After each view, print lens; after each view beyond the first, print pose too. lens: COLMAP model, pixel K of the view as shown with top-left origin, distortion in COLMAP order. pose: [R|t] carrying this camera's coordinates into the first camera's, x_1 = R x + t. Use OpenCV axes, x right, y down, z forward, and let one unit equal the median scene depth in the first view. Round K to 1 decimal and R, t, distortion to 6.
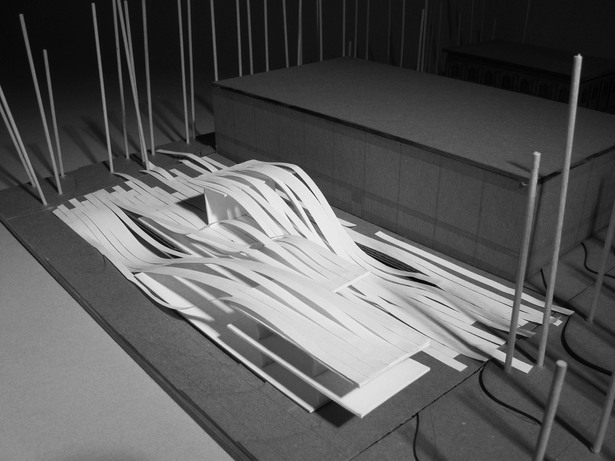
lens RADIAL K [[640.1, 0, 307.5], [0, 640.1, 230.5], [0, 0, 1]] dist [-0.164486, 0.009032]
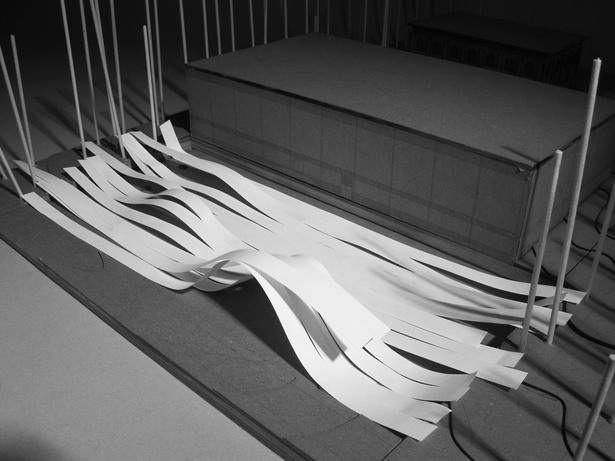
lens RADIAL K [[640.1, 0, 307.5], [0, 640.1, 230.5], [0, 0, 1]] dist [-0.164486, 0.009032]
pose [[0.992927, -0.042904, 0.110705, -0.106712], [0.035960, 0.997303, 0.063978, -0.042588], [-0.113151, -0.059544, 0.991792, -0.004633]]
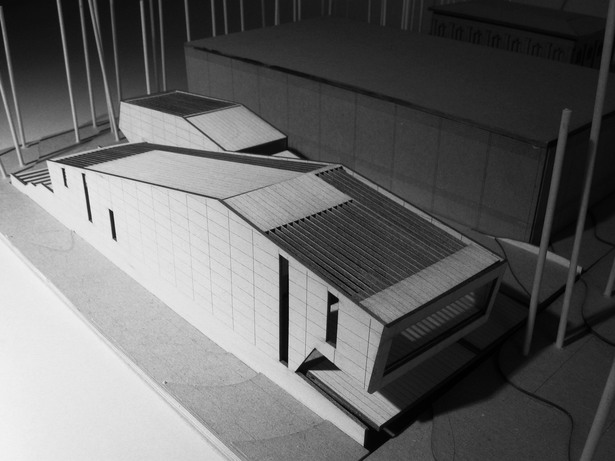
lens RADIAL K [[640.1, 0, 307.5], [0, 640.1, 230.5], [0, 0, 1]] dist [-0.164486, 0.009032]
pose [[0.998722, -0.017140, 0.047550, -0.025005], [0.014850, 0.998732, 0.048096, -0.001390], [-0.048314, -0.047328, 0.997710, 0.083314]]
